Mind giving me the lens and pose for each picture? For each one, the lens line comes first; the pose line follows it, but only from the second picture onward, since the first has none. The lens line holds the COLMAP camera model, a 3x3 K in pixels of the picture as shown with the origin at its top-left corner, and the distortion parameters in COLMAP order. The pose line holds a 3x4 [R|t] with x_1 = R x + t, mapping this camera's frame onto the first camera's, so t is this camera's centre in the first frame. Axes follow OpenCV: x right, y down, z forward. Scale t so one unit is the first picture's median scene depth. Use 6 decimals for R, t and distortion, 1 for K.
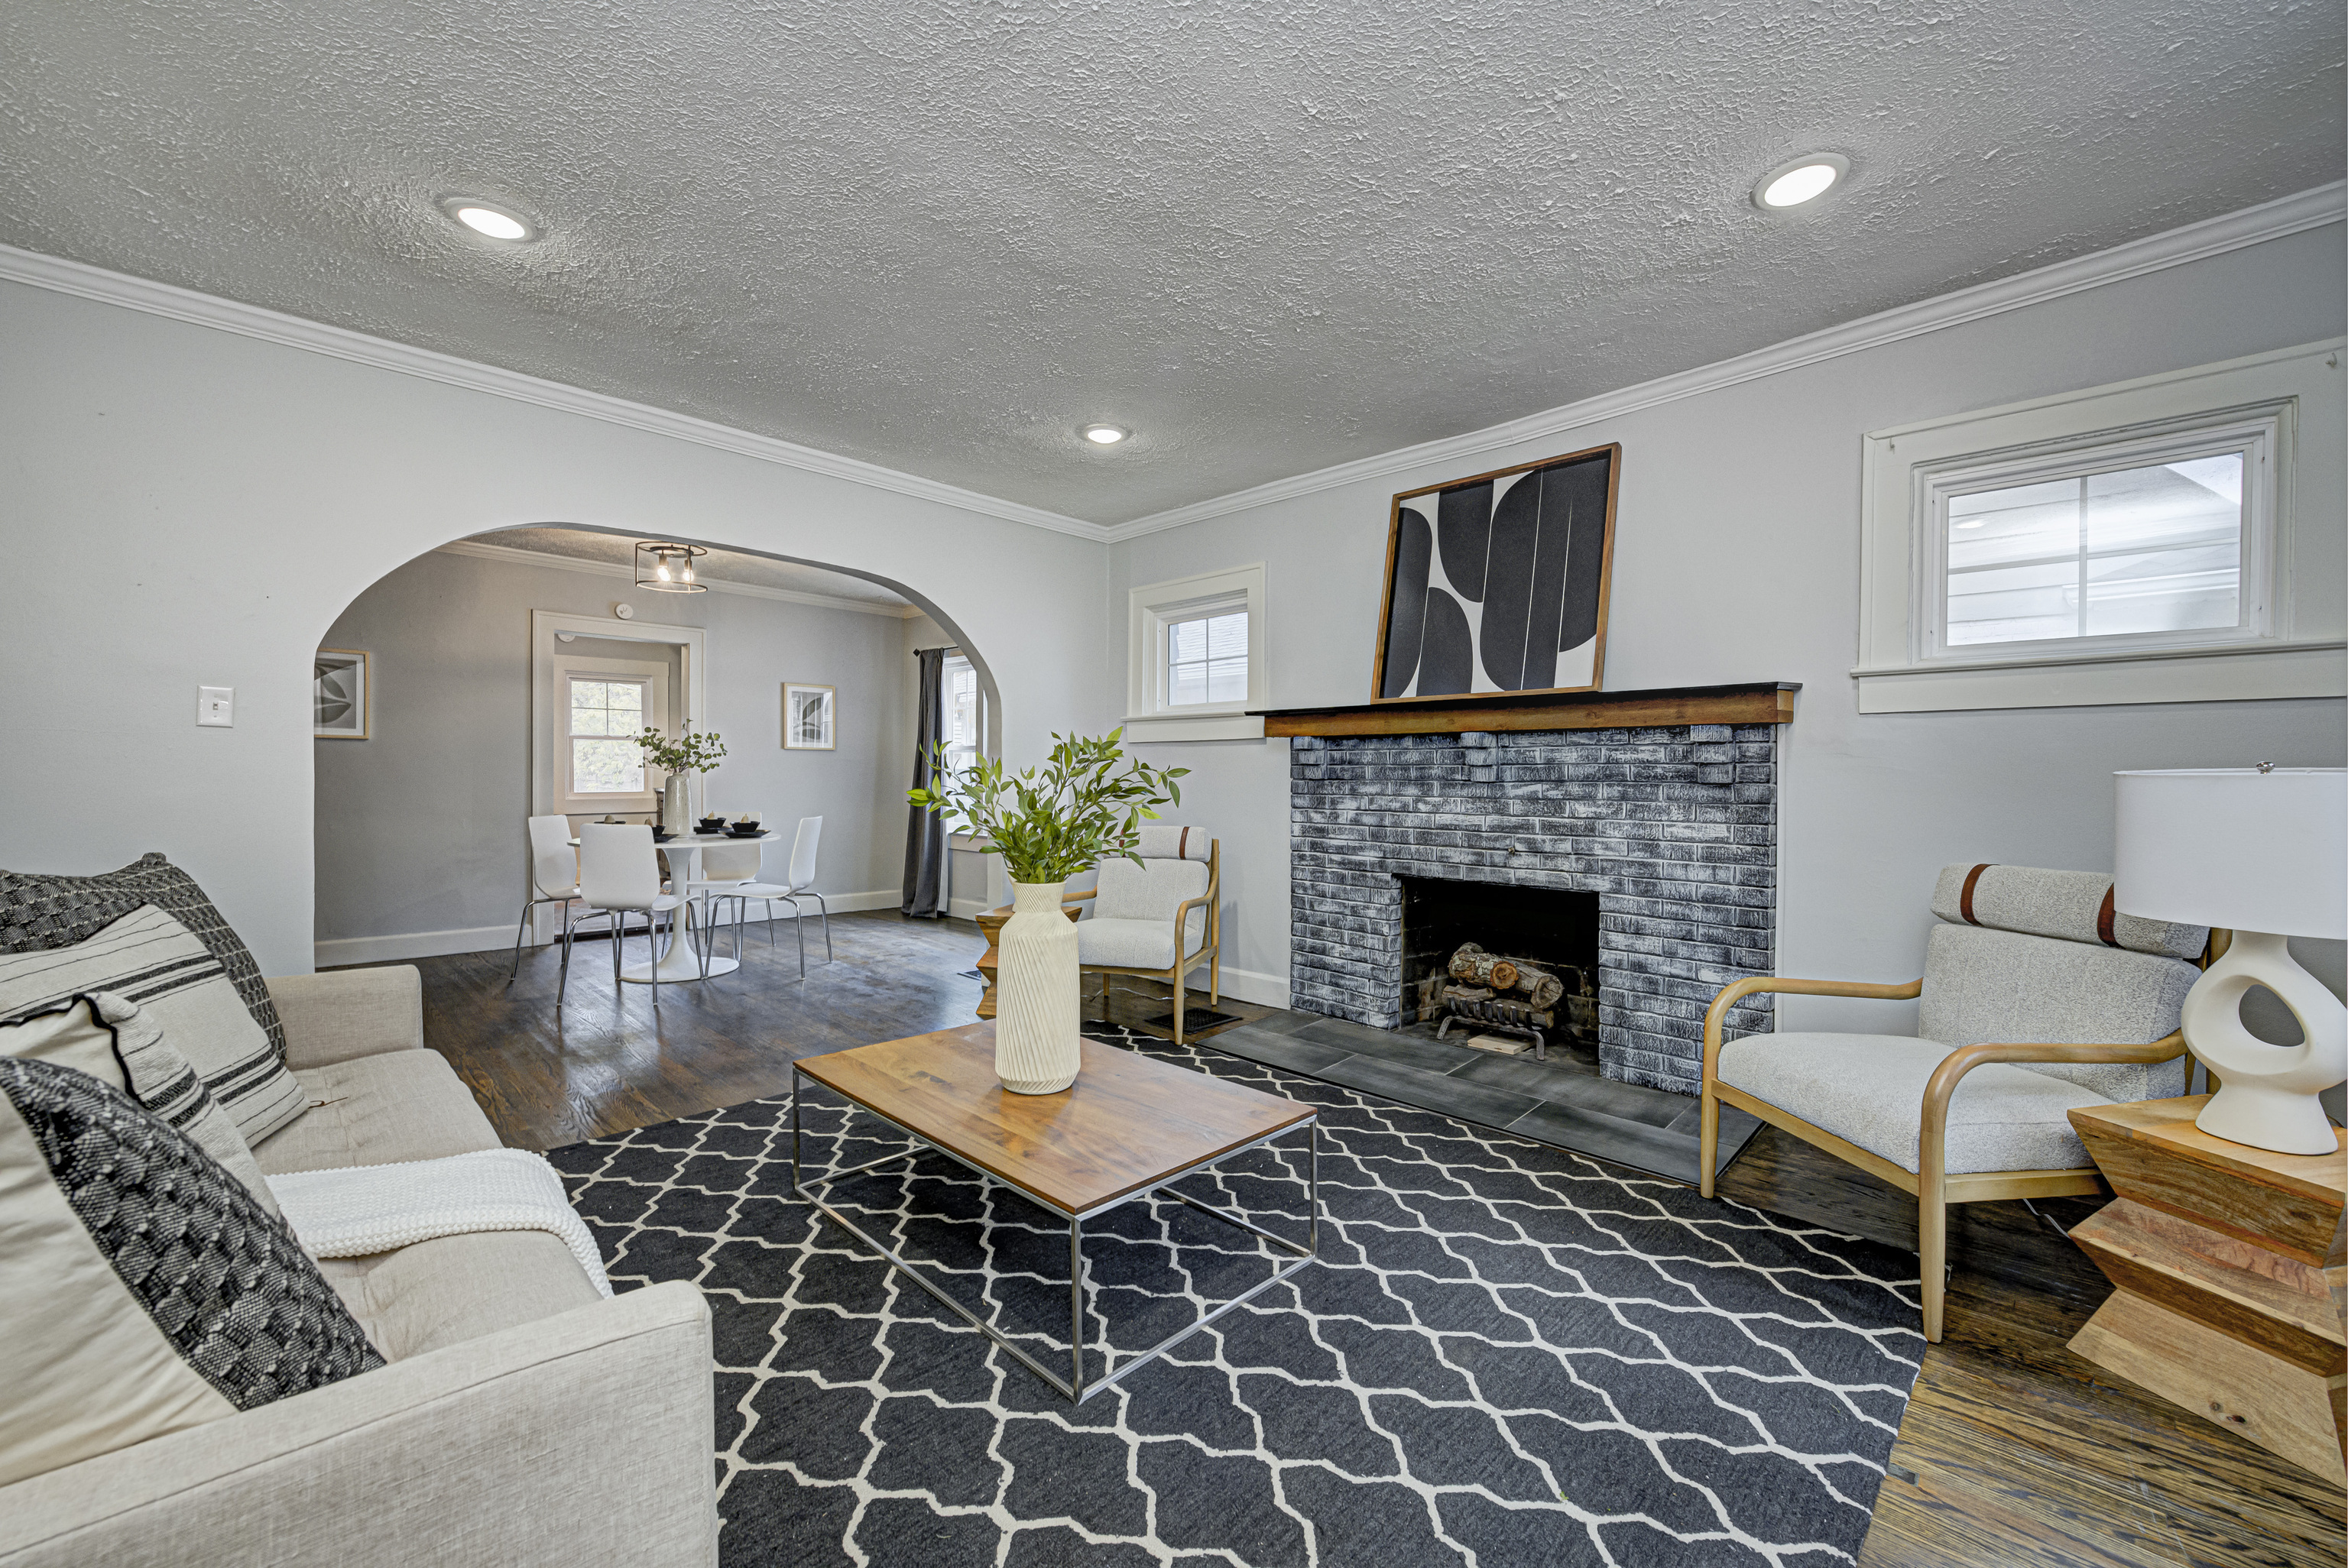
lens RADIAL K [[934.6, 0, 1173.4], [0, 934.6, 778.9], [0, 0, 1]] dist [0.010293, -0.009612]
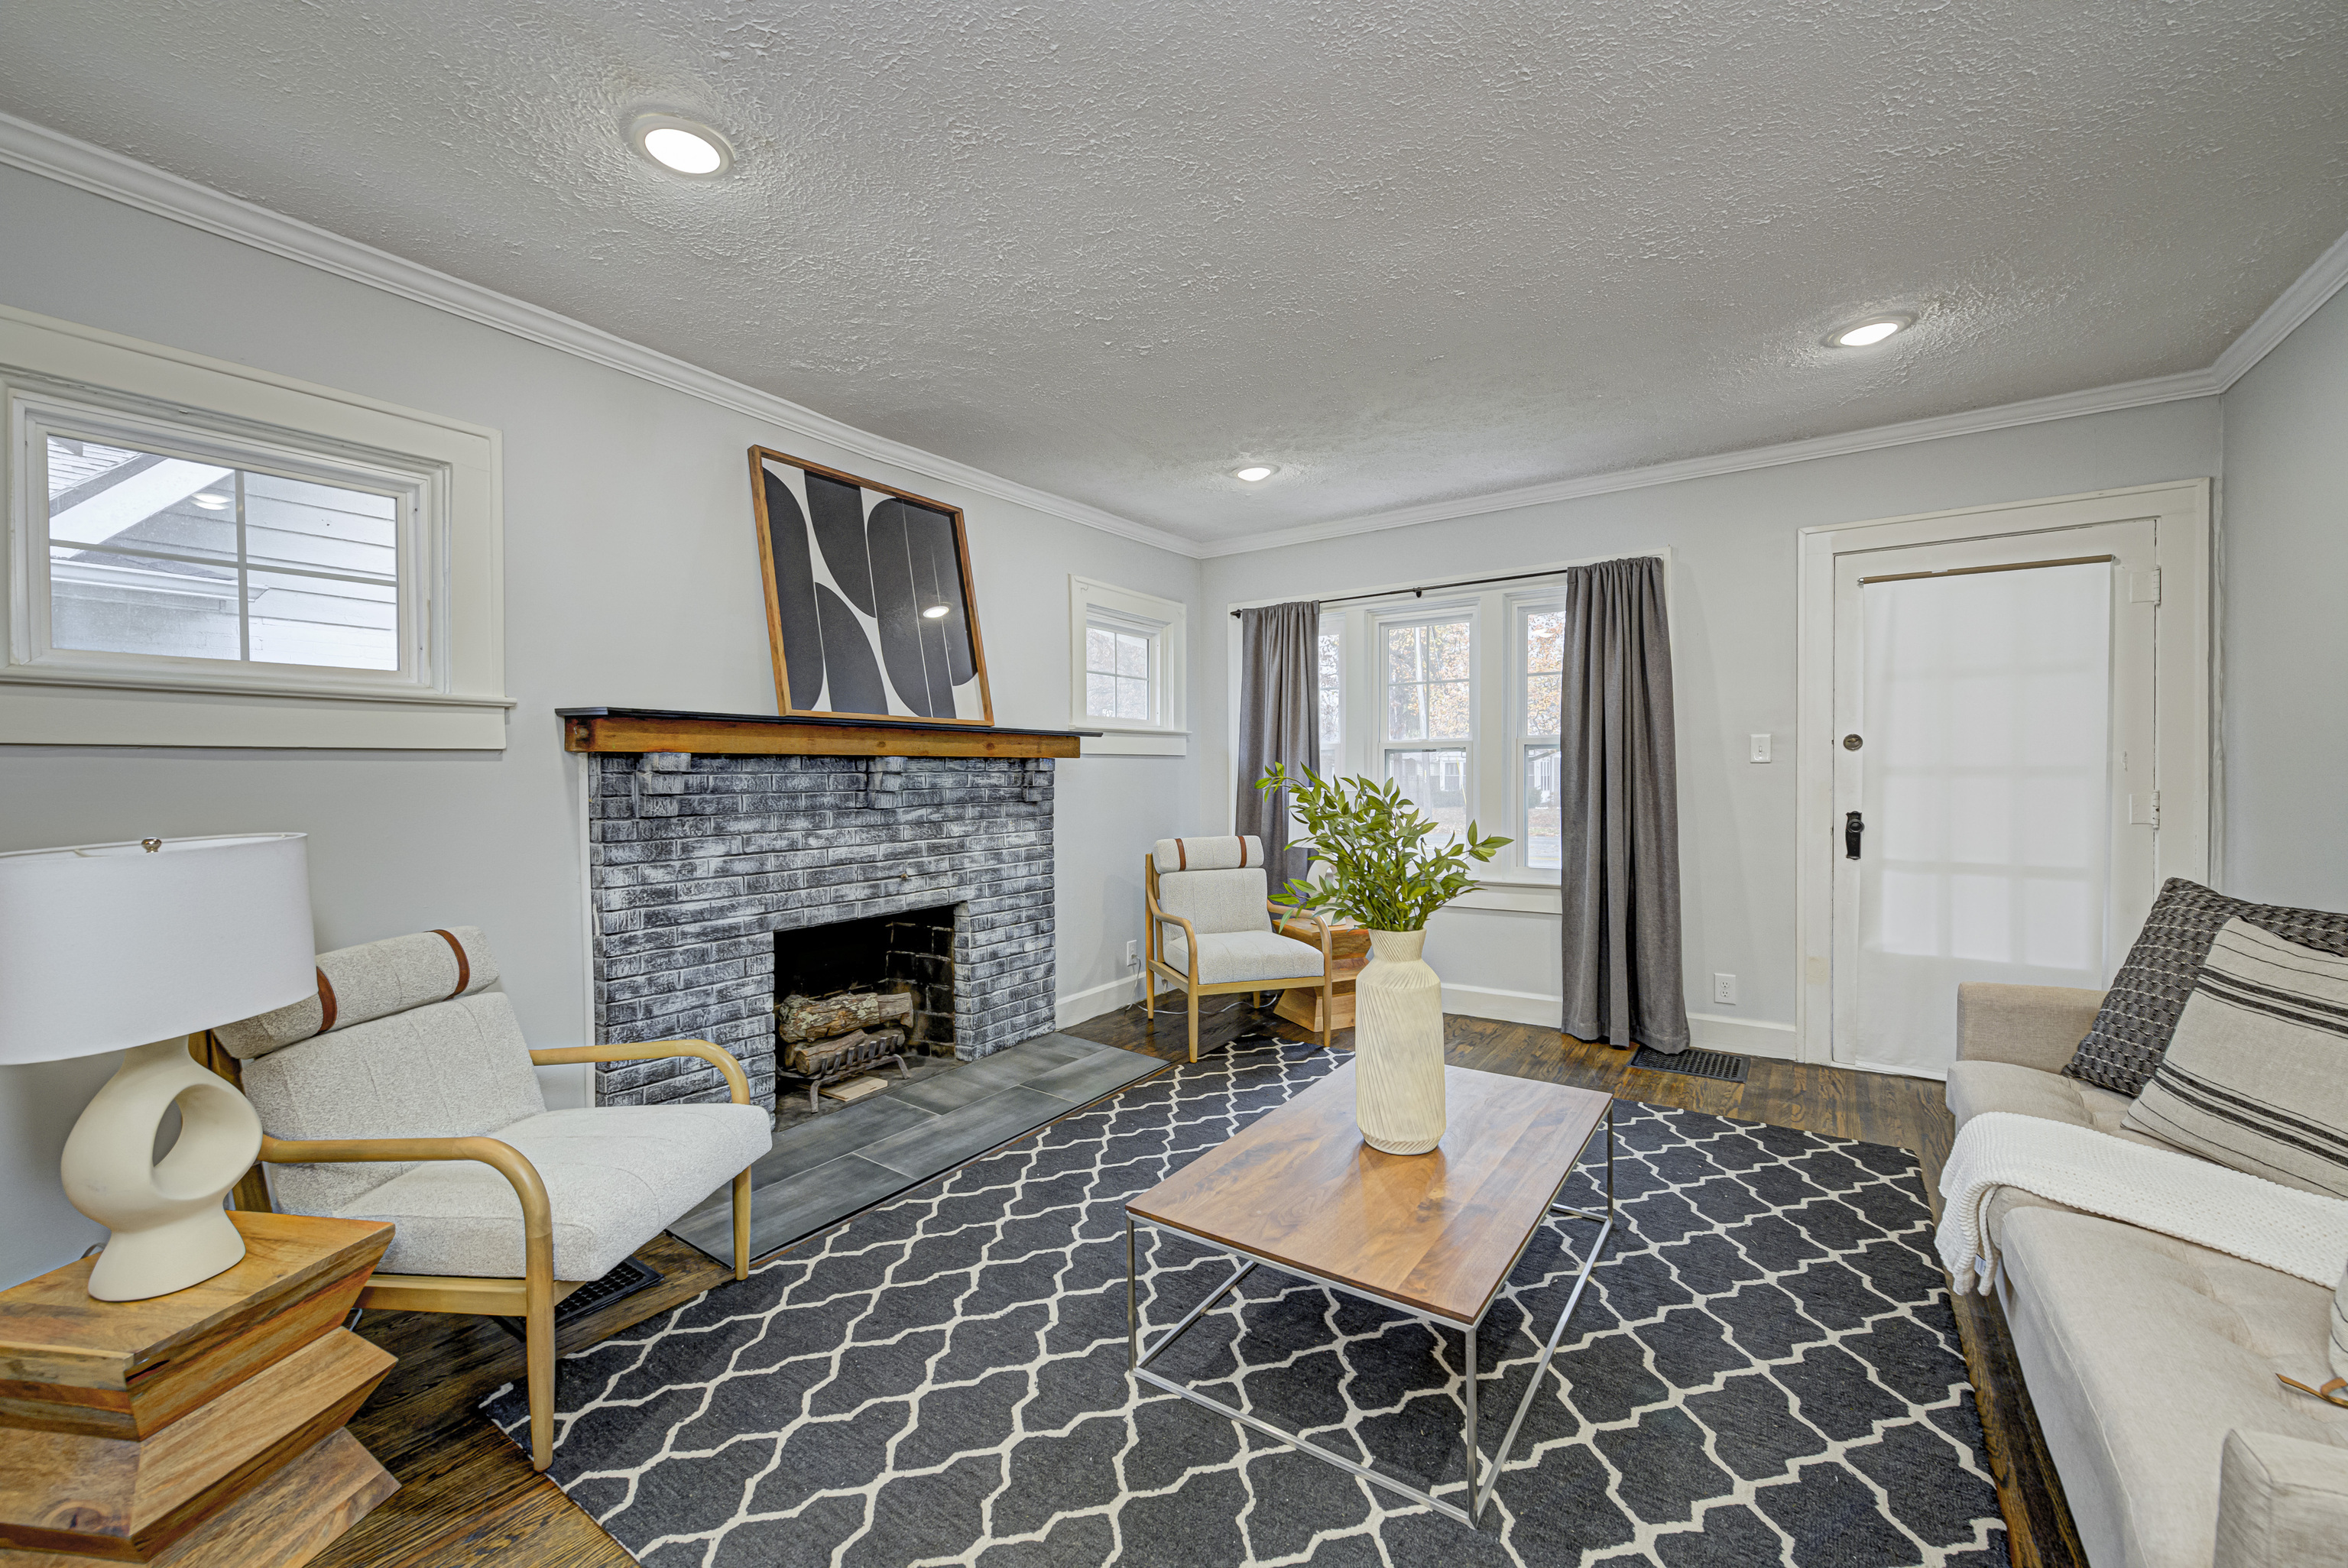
lens RADIAL K [[934.6, 0, 1173.4], [0, 934.6, 778.9], [0, 0, 1]] dist [0.010293, -0.009612]
pose [[-0.185352, -0.008835, 0.982633, -0.655071], [0.013169, 0.999847, 0.011474, -0.034135], [-0.982584, 0.015066, -0.185207, 0.887289]]
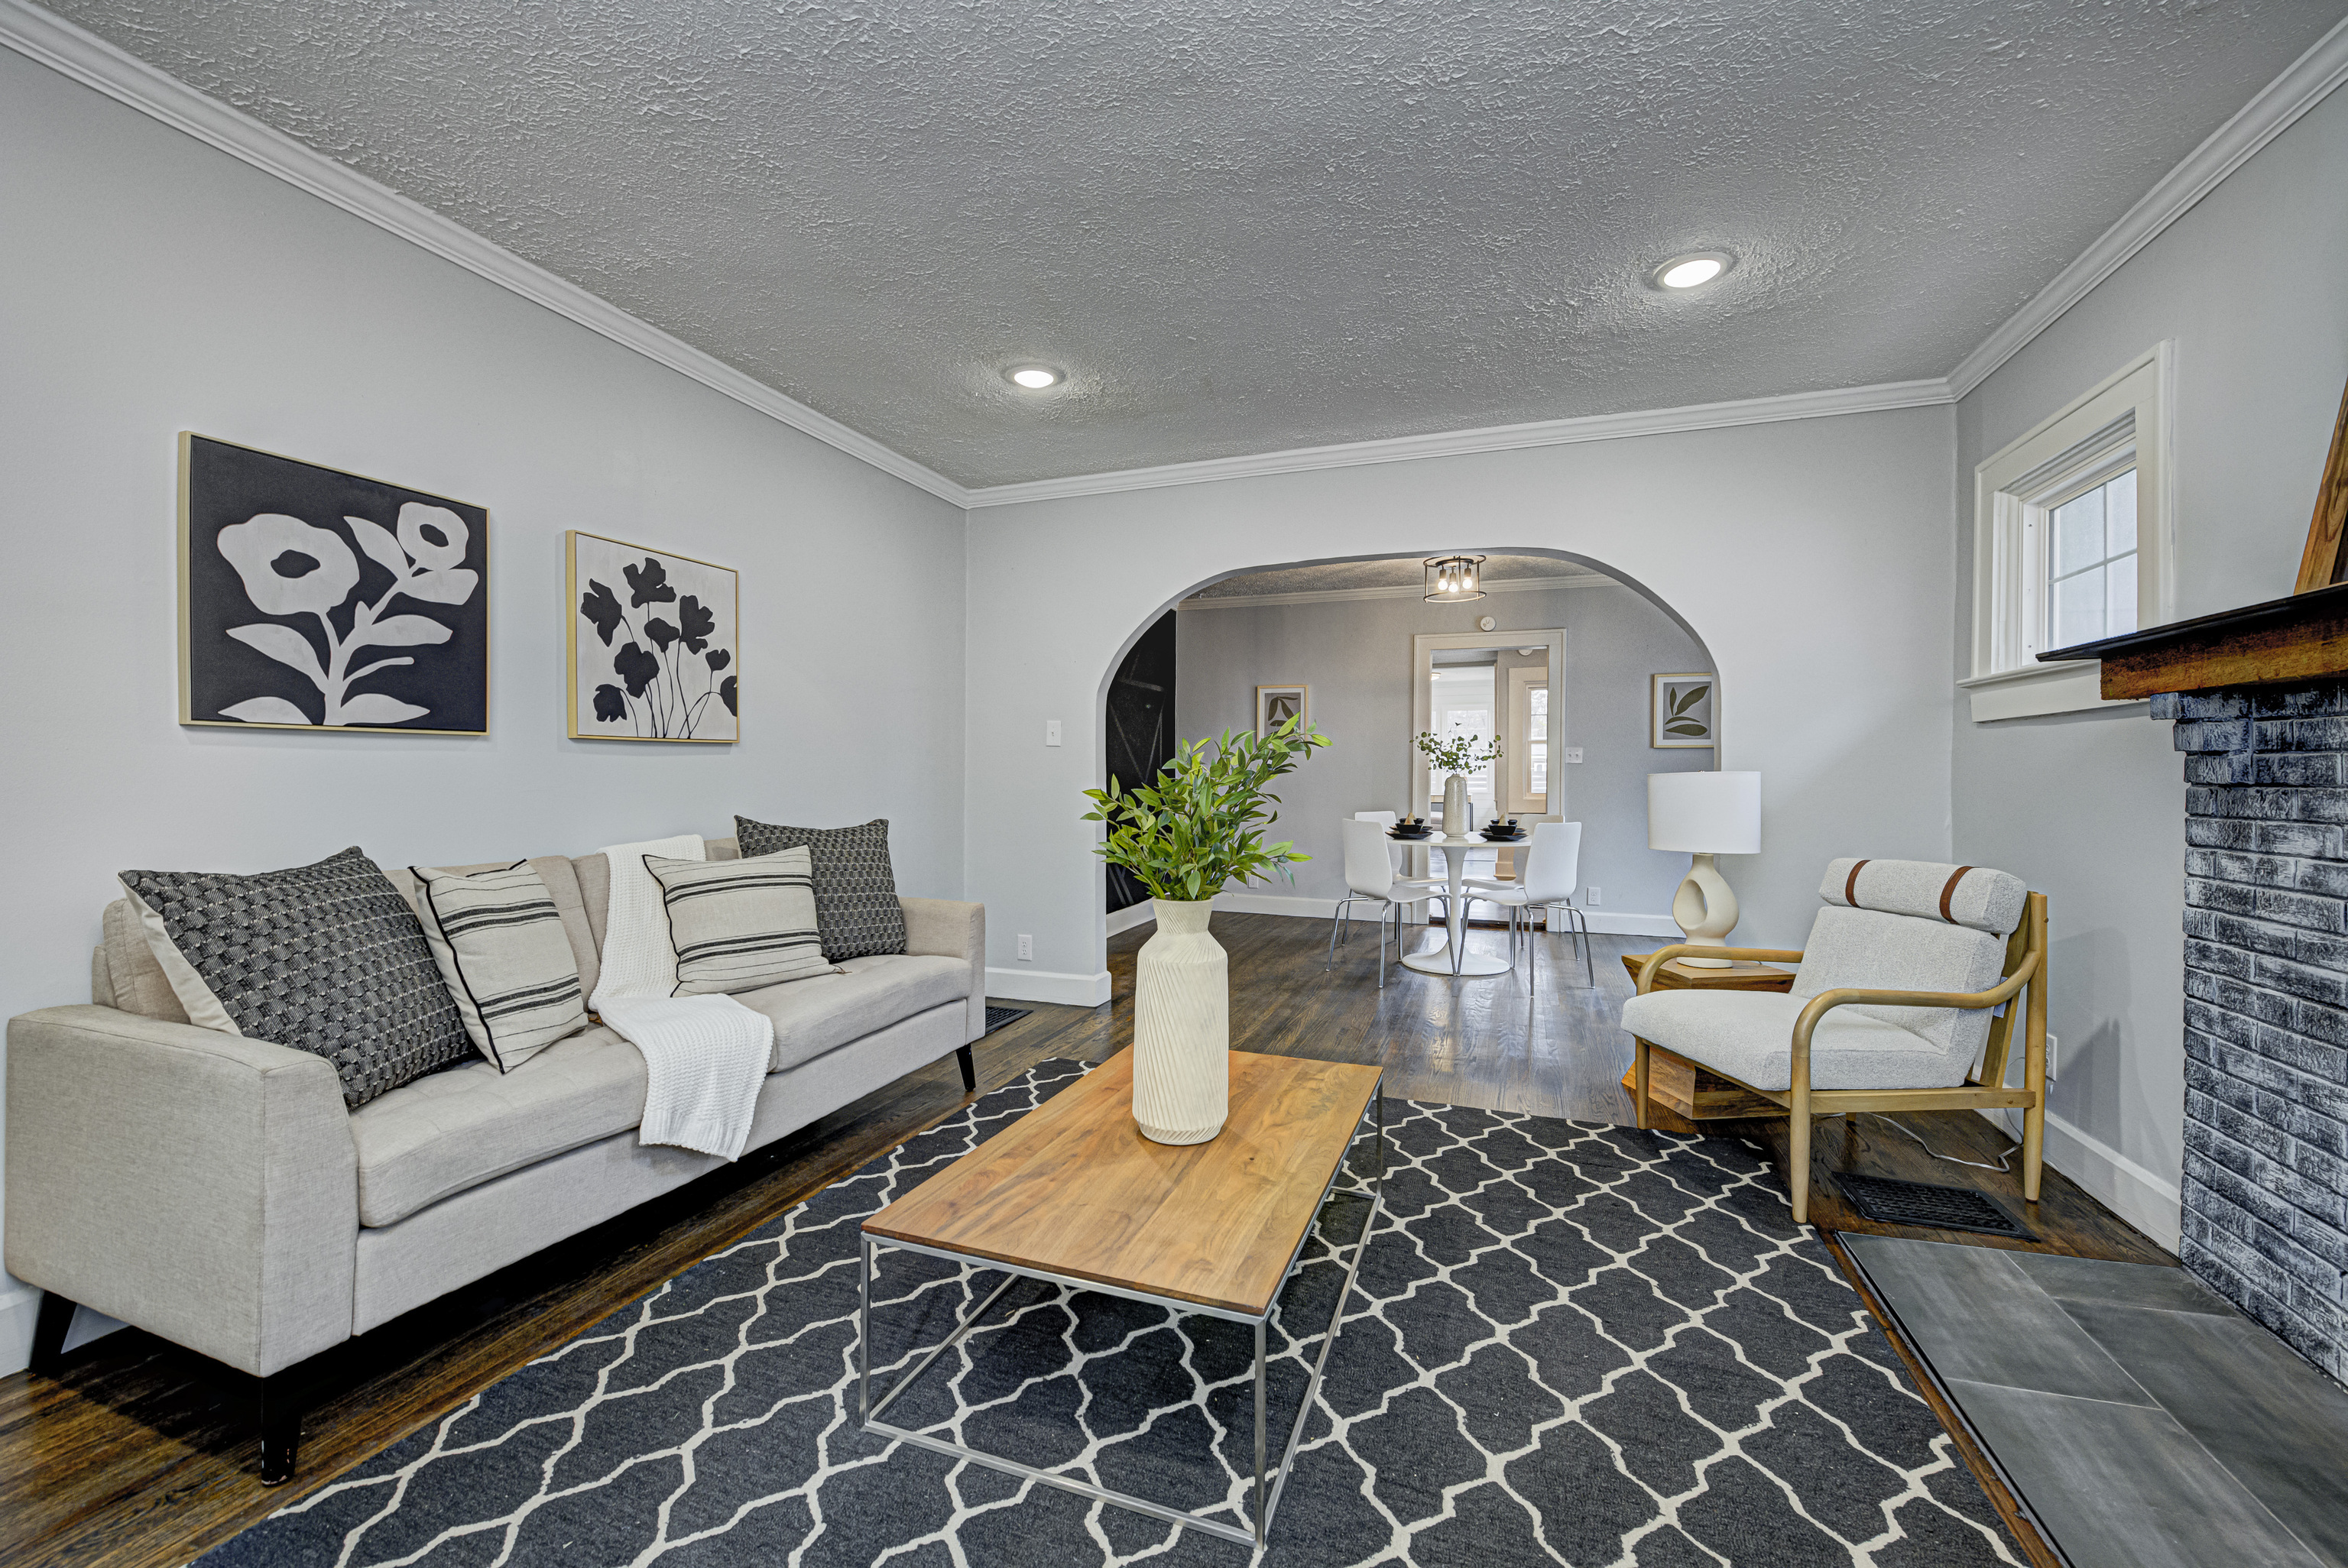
lens RADIAL K [[929.9, 0, 1169.1], [0, 929.9, 779.5], [0, 0, 1]] dist [-0.000163, -0.001880]
pose [[0.418773, 0.003288, -0.908085, 0.401678], [-0.005545, 0.999984, 0.001063, 0.000344], [0.908074, 0.004590, 0.418784, 0.399388]]
